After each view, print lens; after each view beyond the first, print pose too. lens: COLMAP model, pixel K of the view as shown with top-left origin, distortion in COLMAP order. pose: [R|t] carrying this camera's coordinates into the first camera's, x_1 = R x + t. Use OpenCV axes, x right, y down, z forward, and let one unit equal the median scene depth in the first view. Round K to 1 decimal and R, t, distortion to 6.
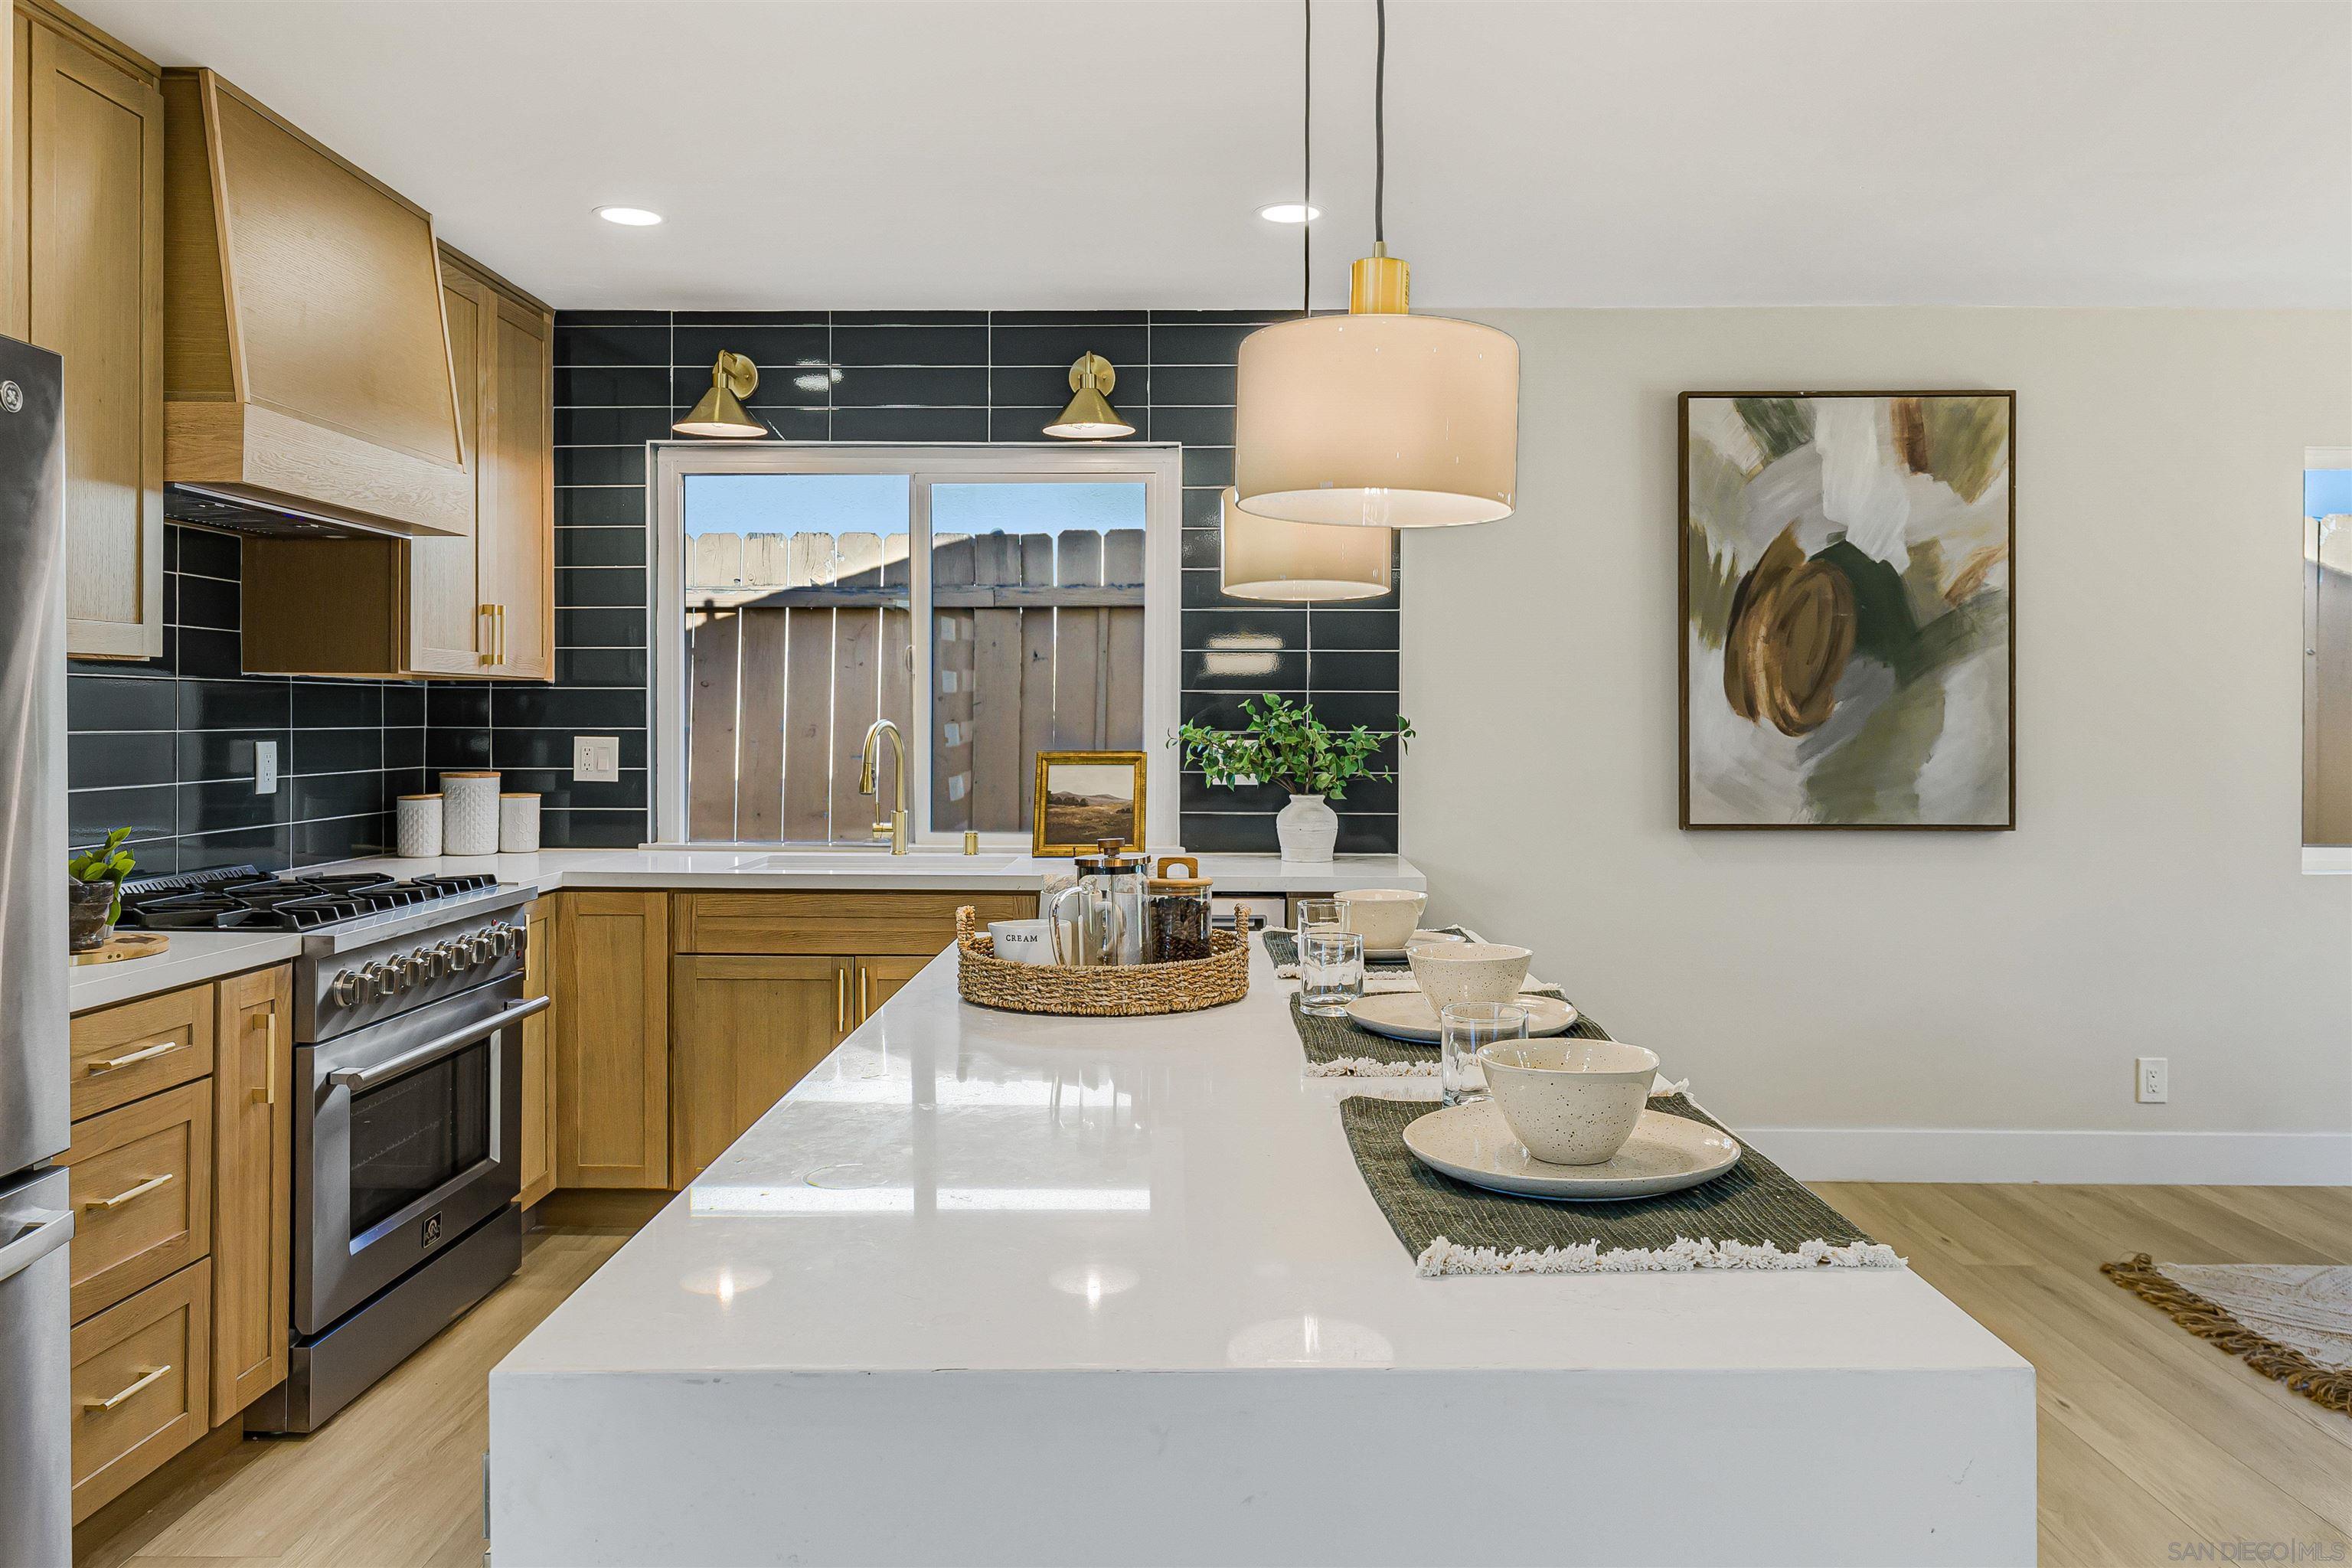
lens RADIAL K [[1730.8, 0, 1175.8], [0, 1730.8, 713.6], [0, 0, 1]] dist [0.005133, -0.007945]
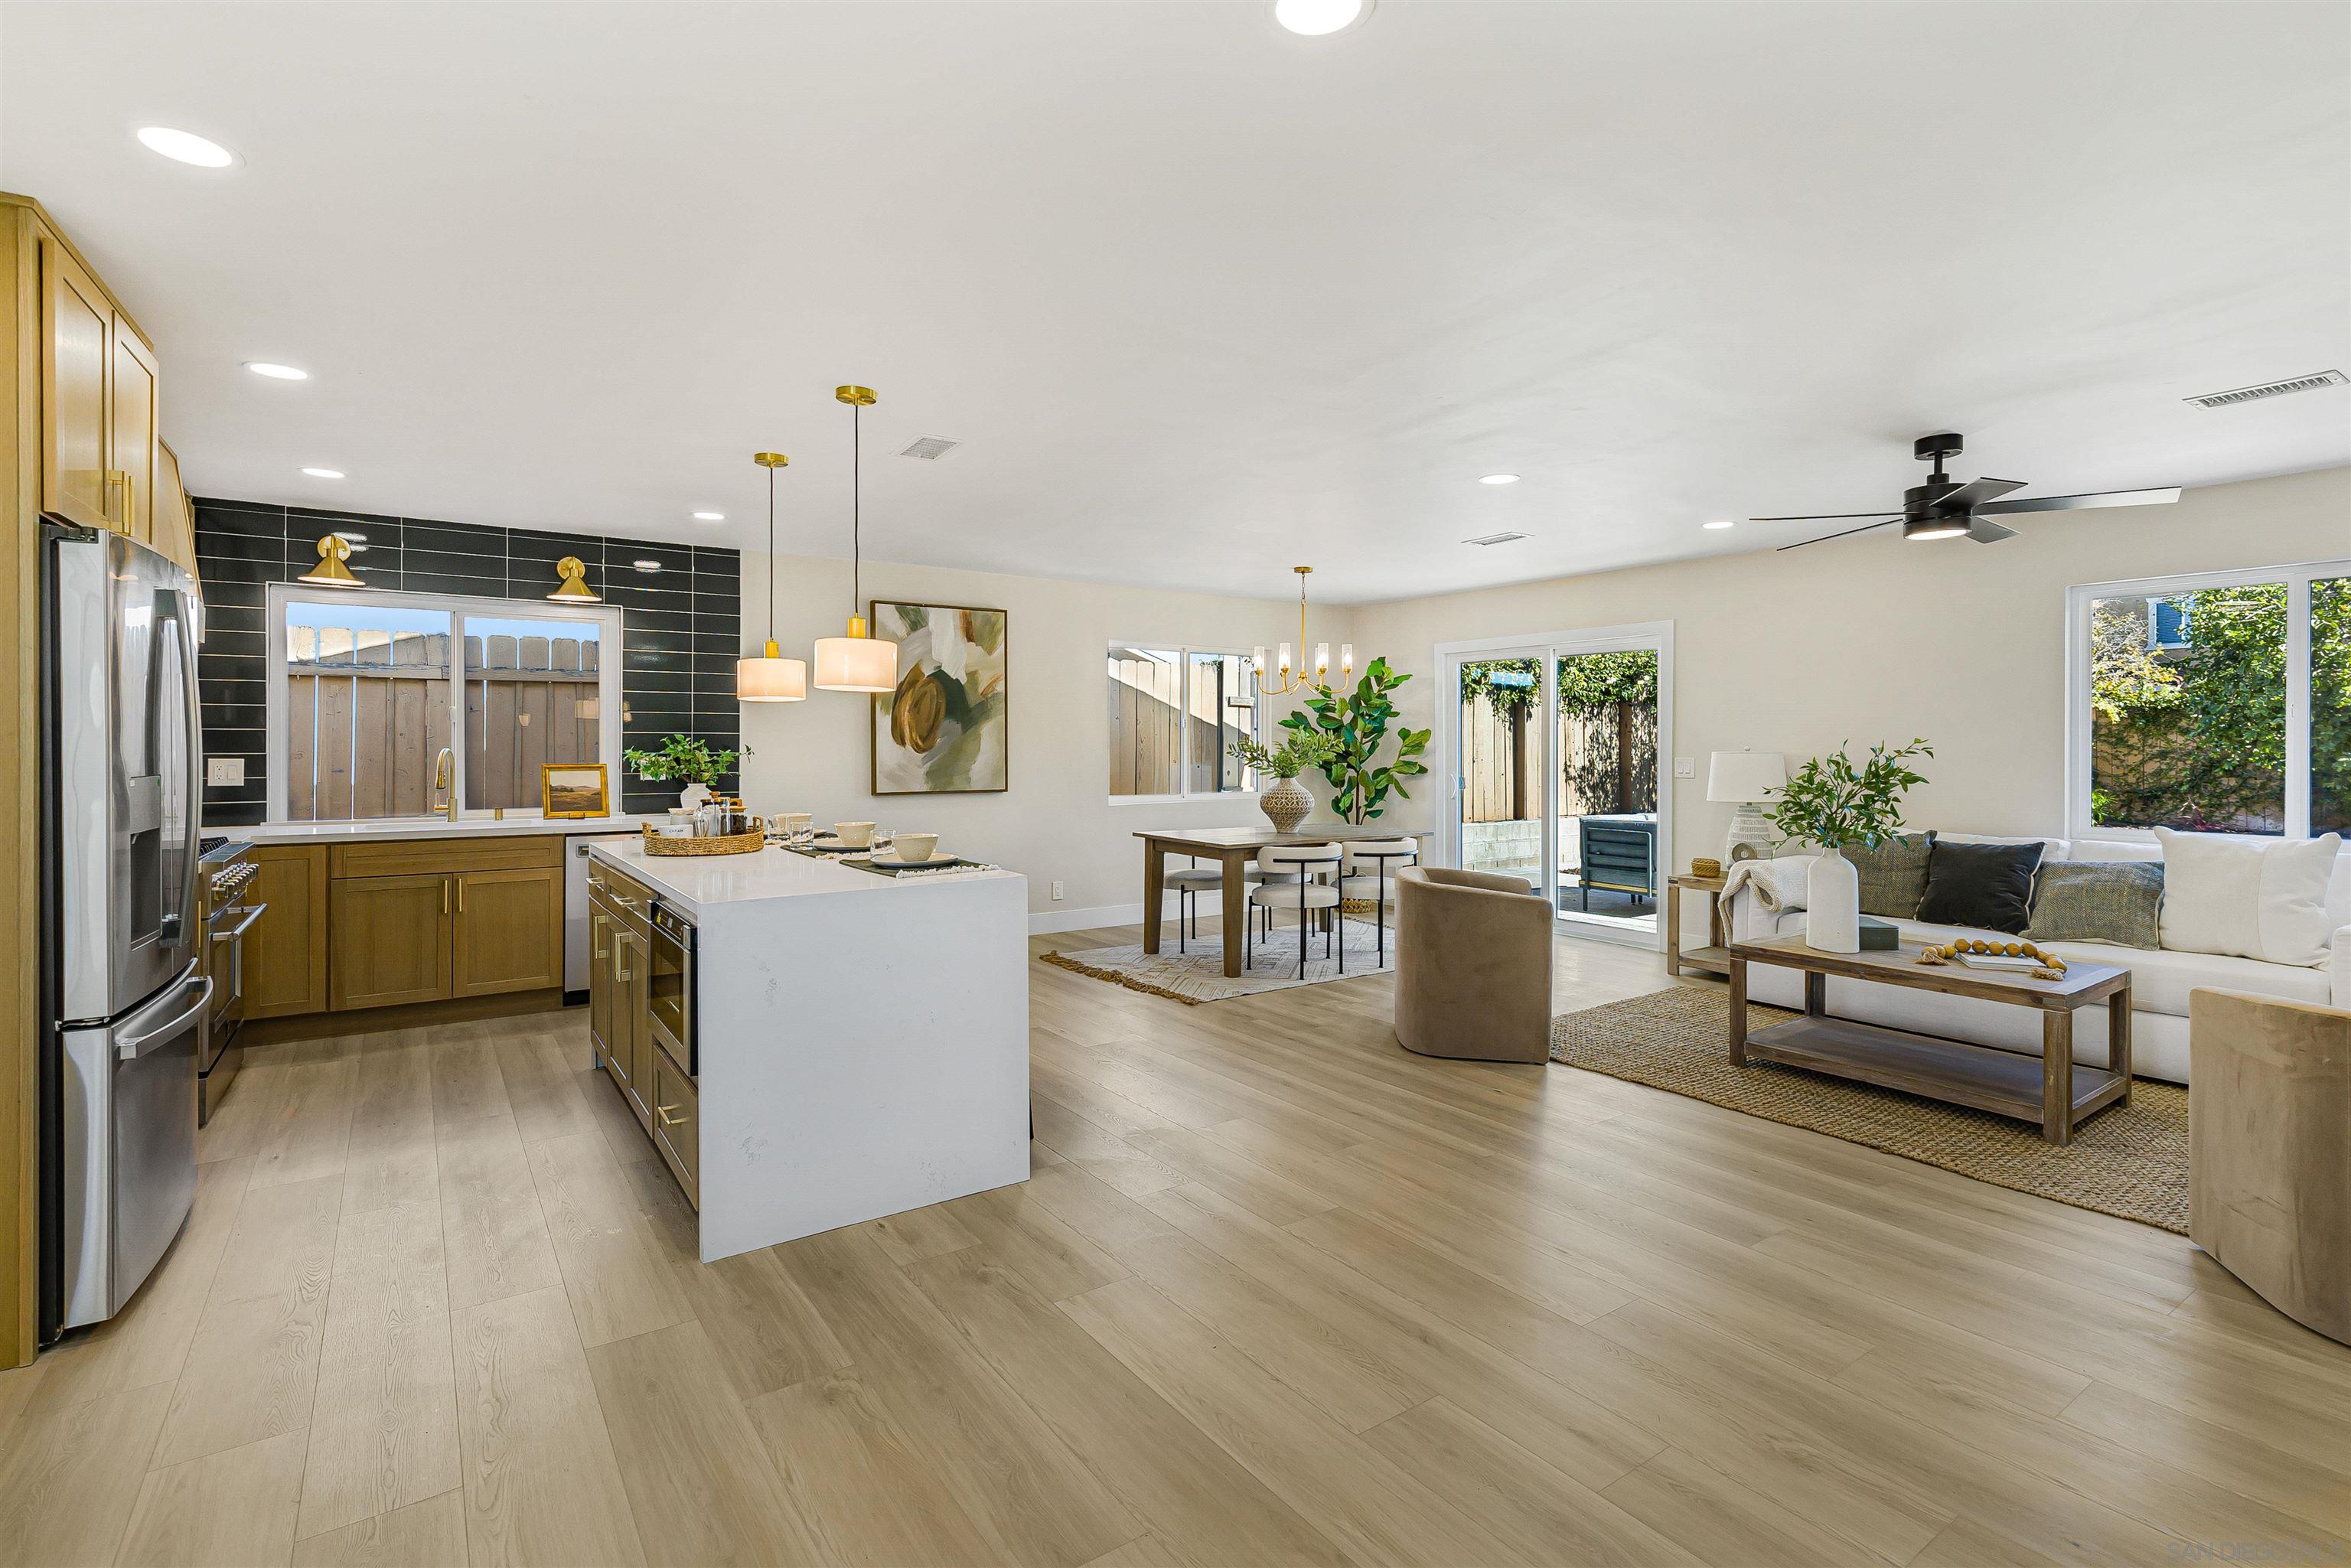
lens RADIAL K [[1100.2, 0, 1177.2], [0, 1100.2, 754.2], [0, 0, 1]] dist [0.012661, -0.003039]
pose [[0.814698, -0.007137, 0.579841, -0.214329], [0.001191, 0.999943, 0.010635, -0.001086], [-0.579884, -0.007974, 0.814660, -0.391679]]
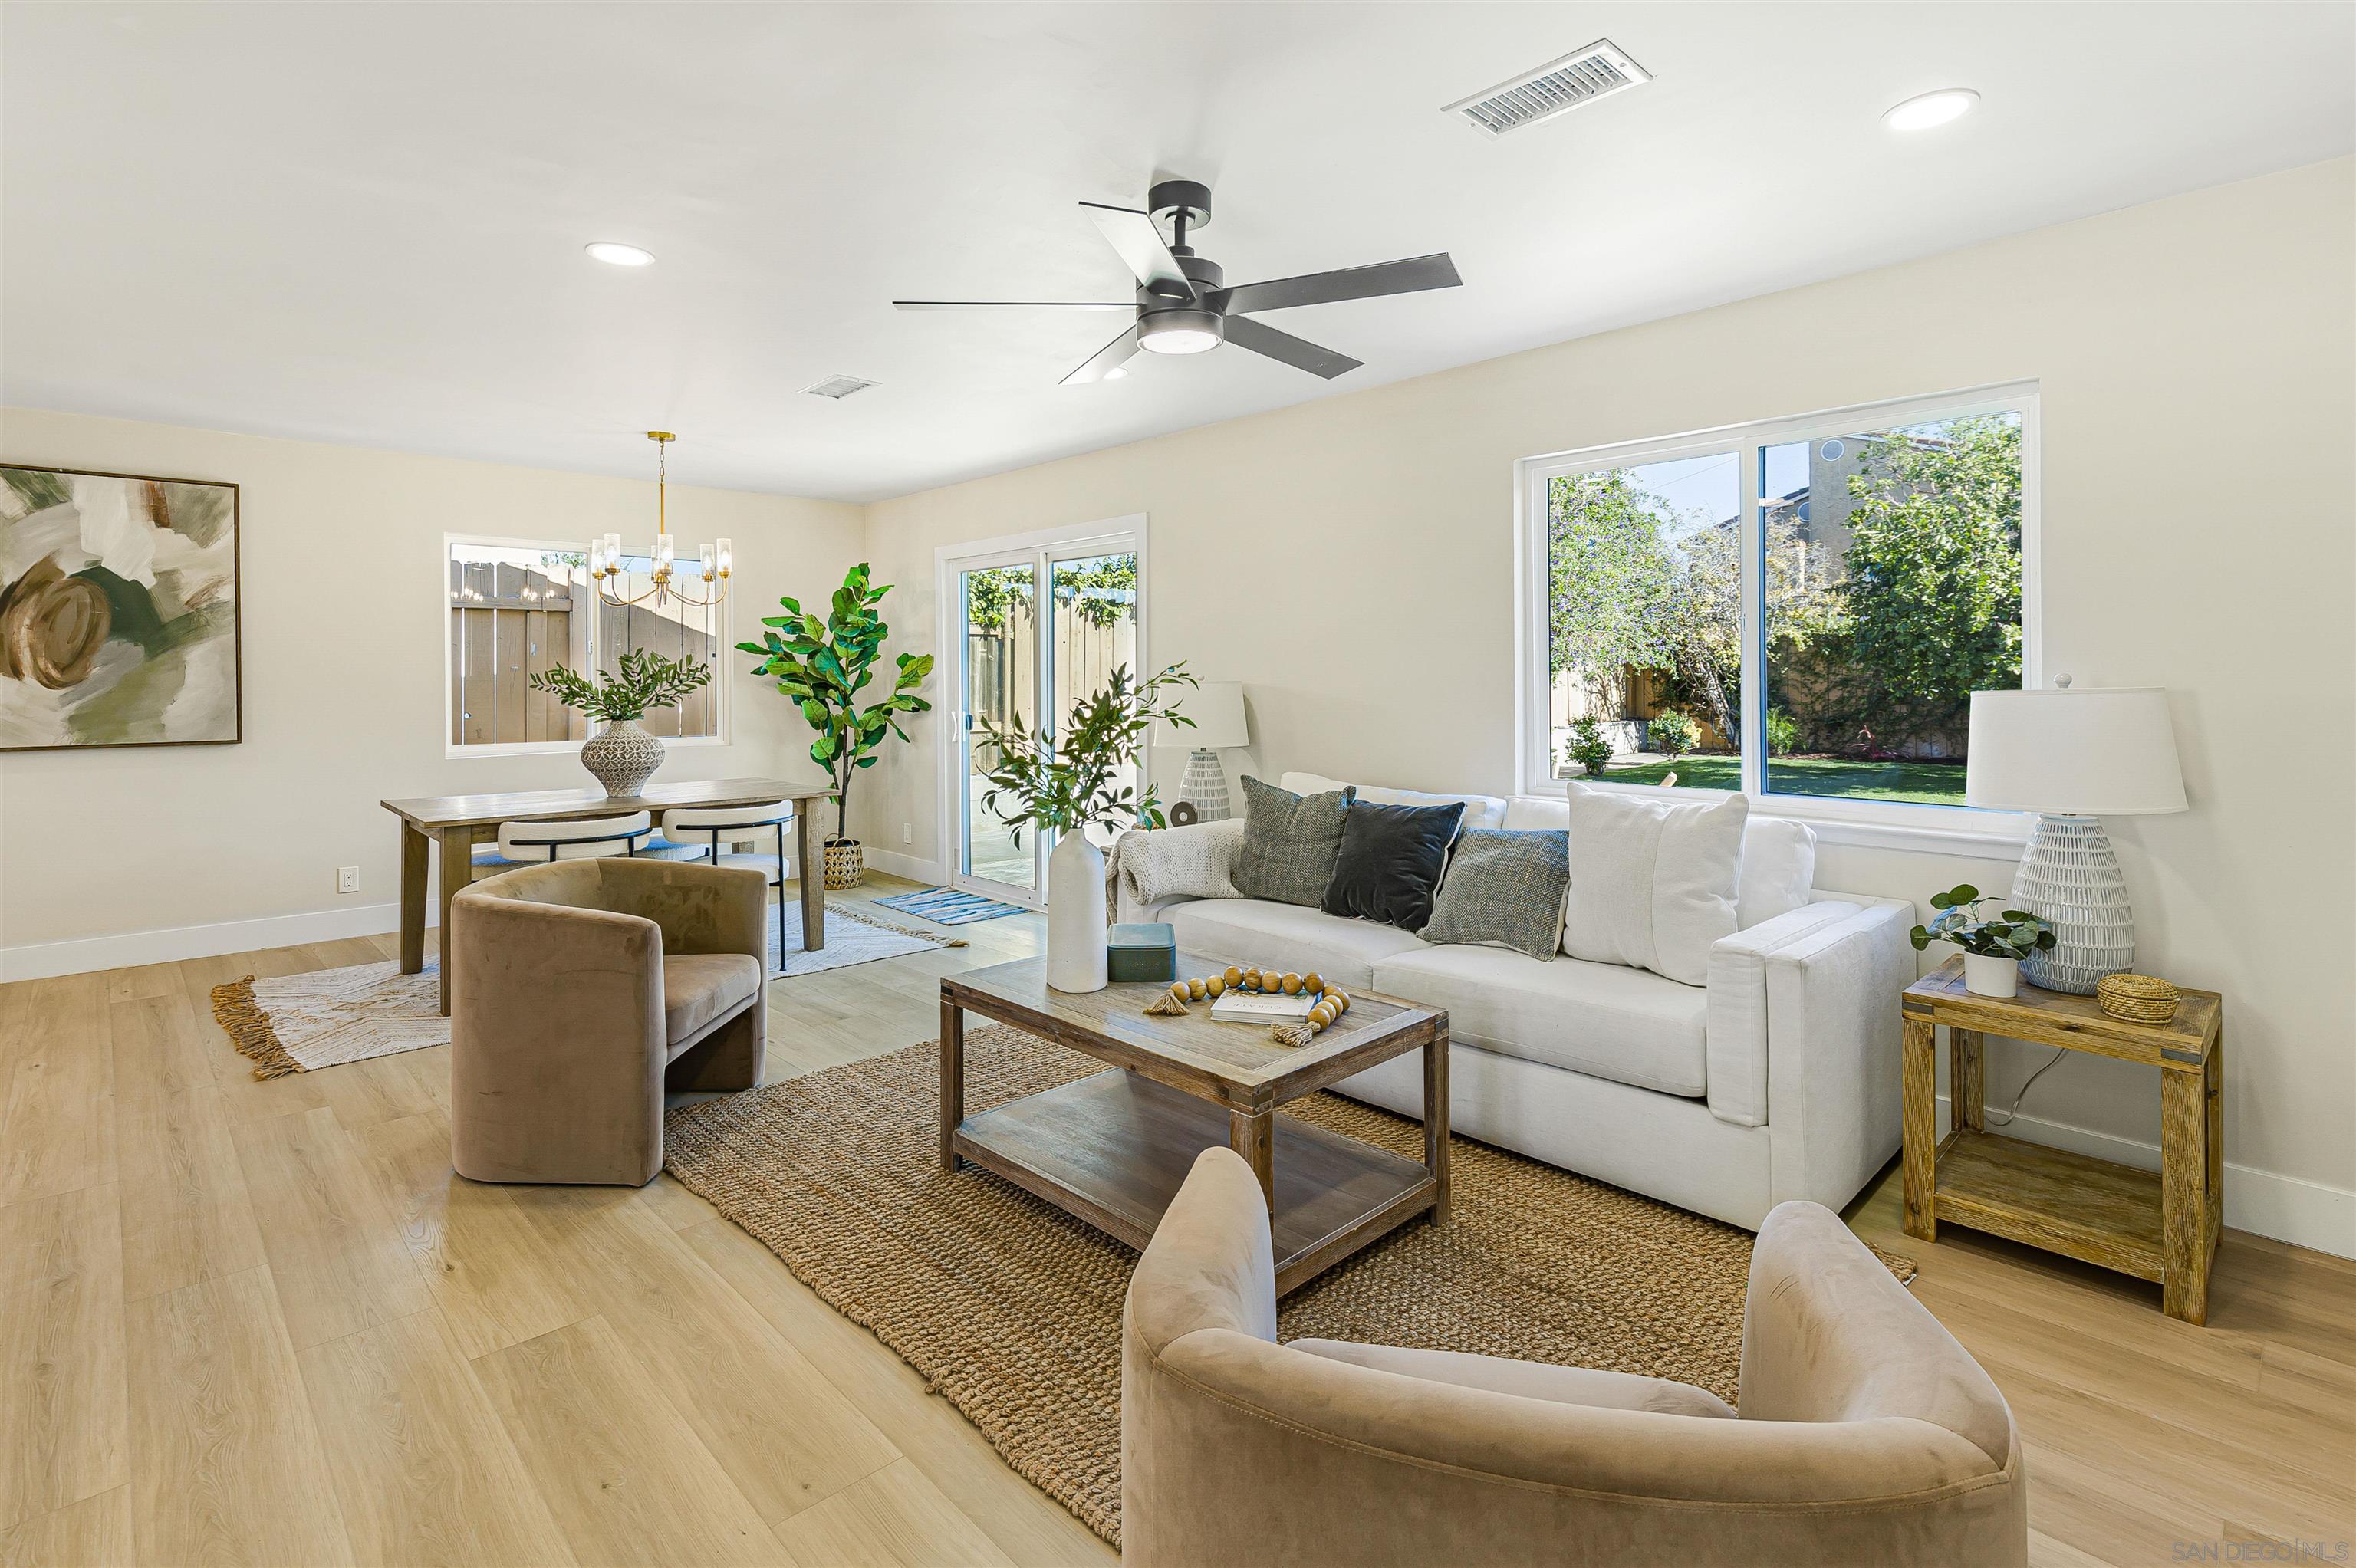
lens RADIAL K [[1102.5, 0, 1194.7], [0, 1102.5, 683.7], [0, 0, 1]] dist [0.012661, -0.003039]
pose [[0.719220, -0.009525, 0.694717, 0.397704], [0.004981, 0.999951, 0.008554, 0.004543], [-0.694764, -0.002691, 0.719233, -0.434752]]
